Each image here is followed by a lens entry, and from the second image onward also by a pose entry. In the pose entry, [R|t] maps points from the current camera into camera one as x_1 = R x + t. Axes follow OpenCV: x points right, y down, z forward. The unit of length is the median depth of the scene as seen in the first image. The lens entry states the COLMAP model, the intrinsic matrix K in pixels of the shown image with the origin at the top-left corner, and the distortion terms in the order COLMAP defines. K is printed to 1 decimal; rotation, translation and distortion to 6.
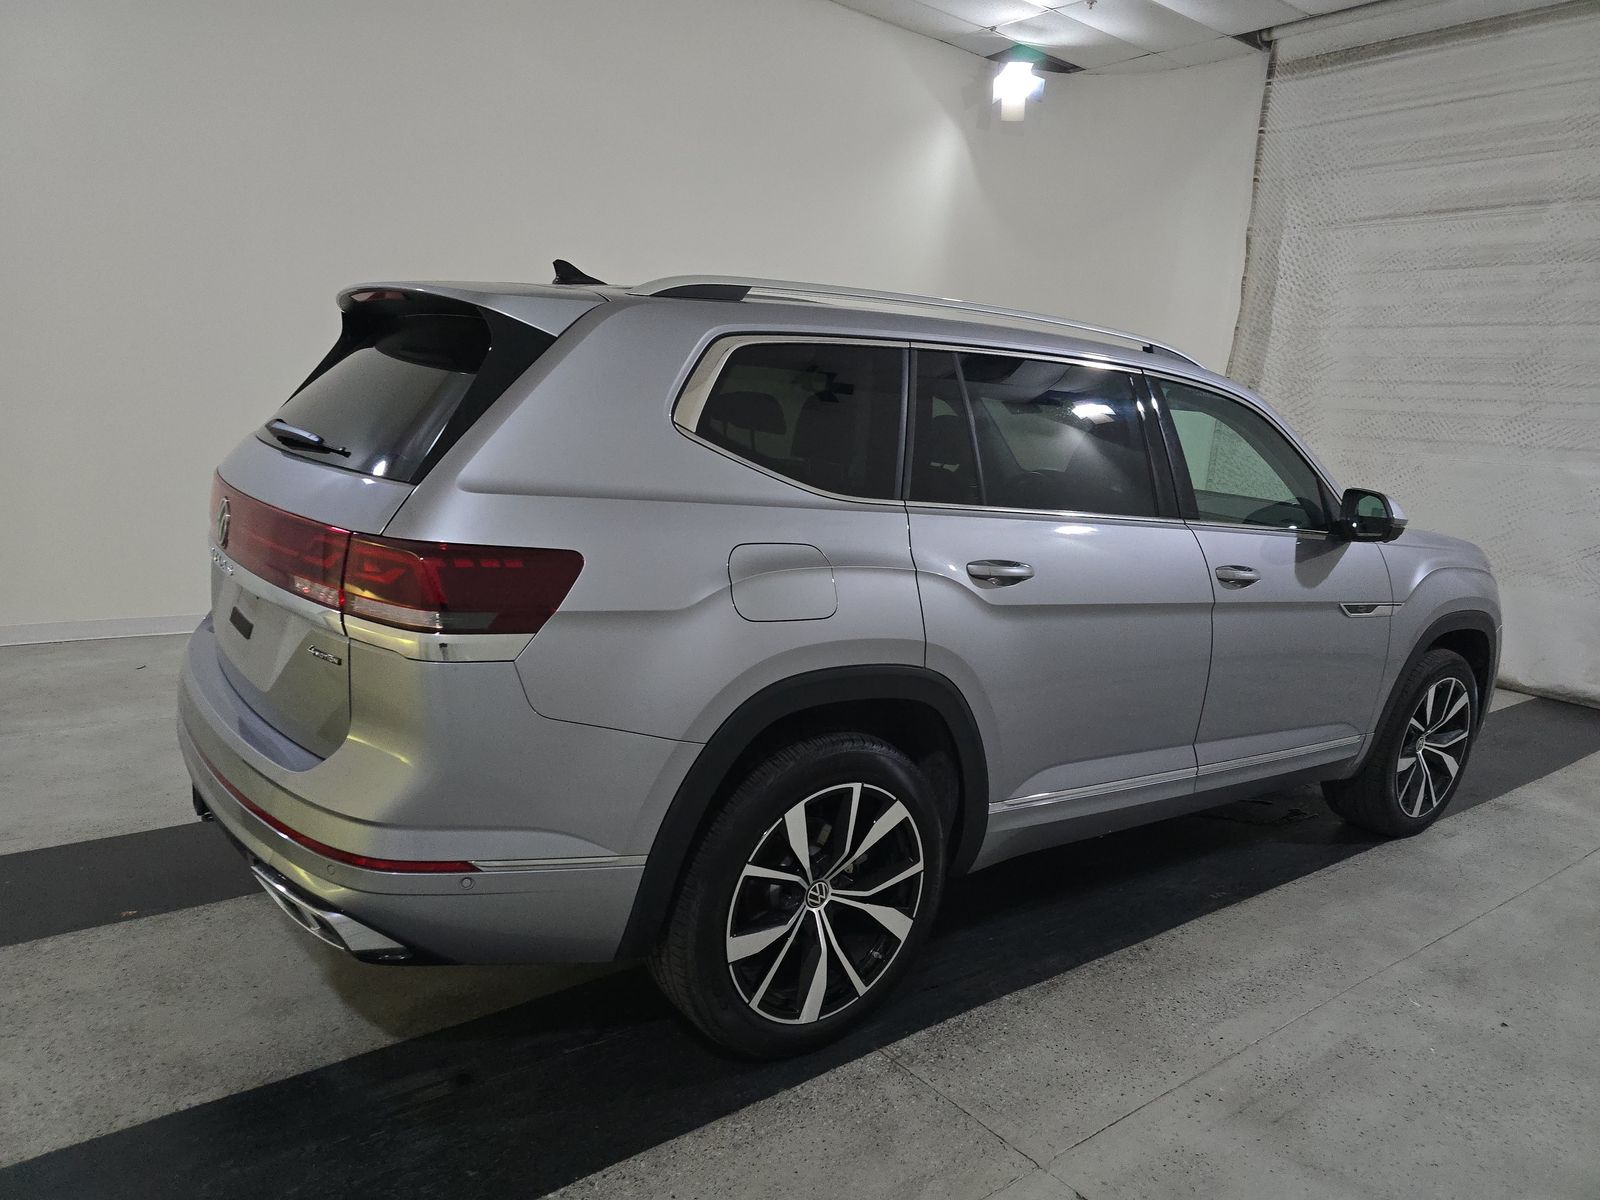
lens RADIAL K [[1068.1, 0, 800.0], [0, 1068.1, 600.0], [0, 0, 1]] dist [0.031902, -0.033155]
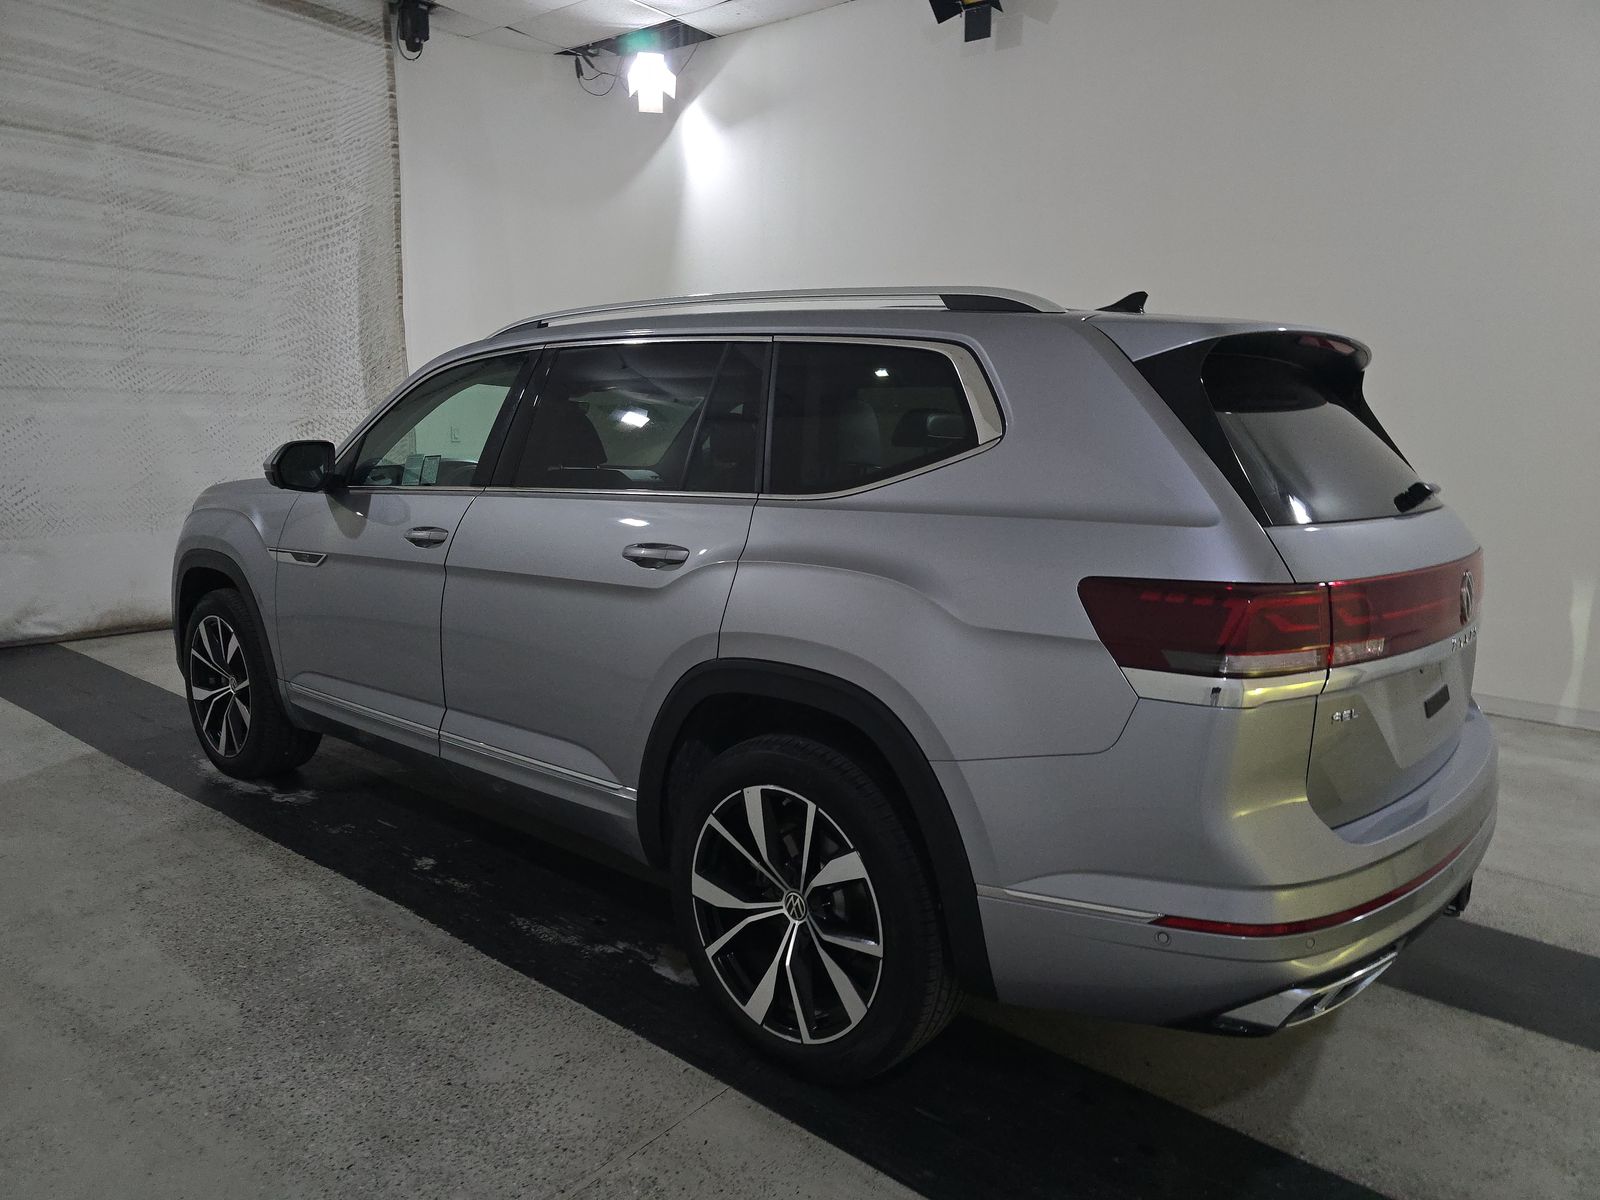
lens RADIAL K [[1068.1, 0, 800.0], [0, 1068.1, 600.0], [0, 0, 1]] dist [0.031902, -0.033155]
pose [[-0.220467, -0.226974, 0.948618, -0.469089], [0.133086, 0.956453, 0.259779, -0.136208], [-0.966272, 0.183520, -0.180660, 0.625179]]
